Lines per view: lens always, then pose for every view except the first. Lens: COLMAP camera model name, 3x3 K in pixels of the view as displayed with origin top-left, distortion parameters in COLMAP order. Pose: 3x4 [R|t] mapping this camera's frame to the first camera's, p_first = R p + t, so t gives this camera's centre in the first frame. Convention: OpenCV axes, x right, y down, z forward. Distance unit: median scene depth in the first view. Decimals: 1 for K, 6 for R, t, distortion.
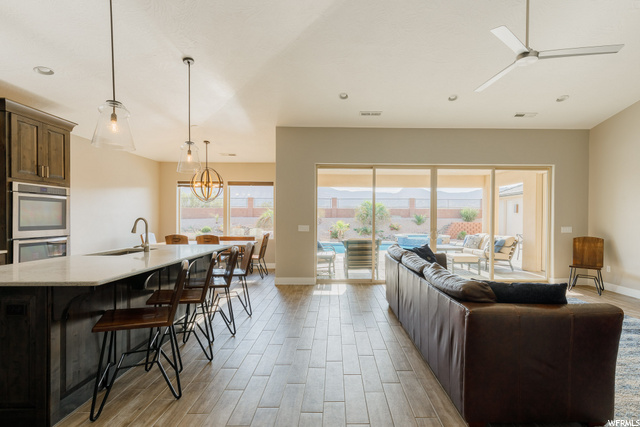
lens RADIAL K [[299.0, 0, 324.8], [0, 299.0, 218.5], [0, 0, 1]] dist [0.018708, -0.000866]
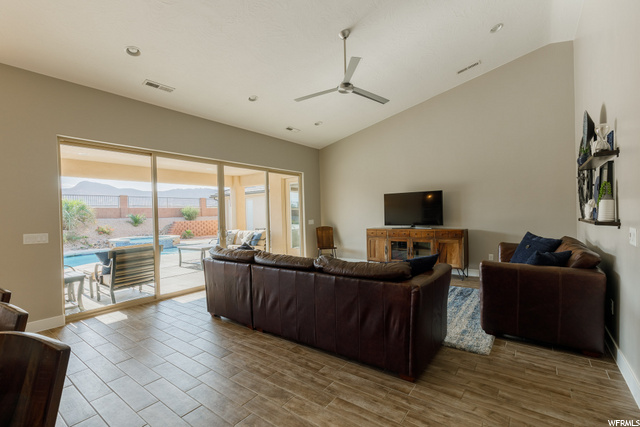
lens RADIAL K [[299.0, 0, 312.3], [0, 299.0, 216.5], [0, 0, 1]] dist [0.018708, -0.000866]
pose [[0.598674, -0.027751, 0.800512, -0.245714], [0.031459, 0.999443, 0.011120, -0.001934], [-0.800375, 0.018526, 0.599213, 0.198836]]
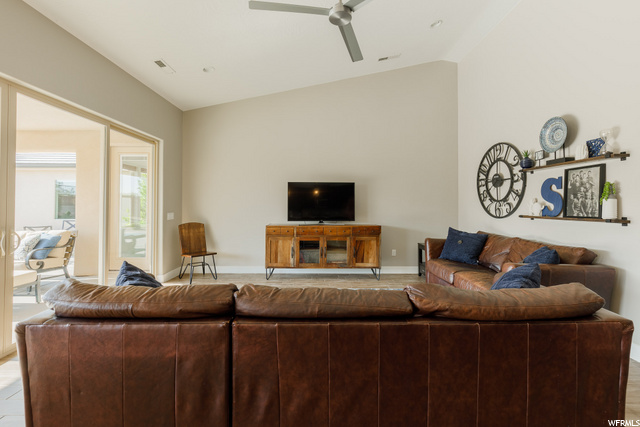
lens RADIAL K [[299.0, 0, 308.1], [0, 299.0, 198.3], [0, 0, 1]] dist [0.018708, -0.000866]
pose [[-0.035115, 0.016581, 0.999246, -0.091775], [-0.000333, 0.999862, -0.016603, -0.001038], [-0.999383, -0.000916, -0.035105, 0.609084]]
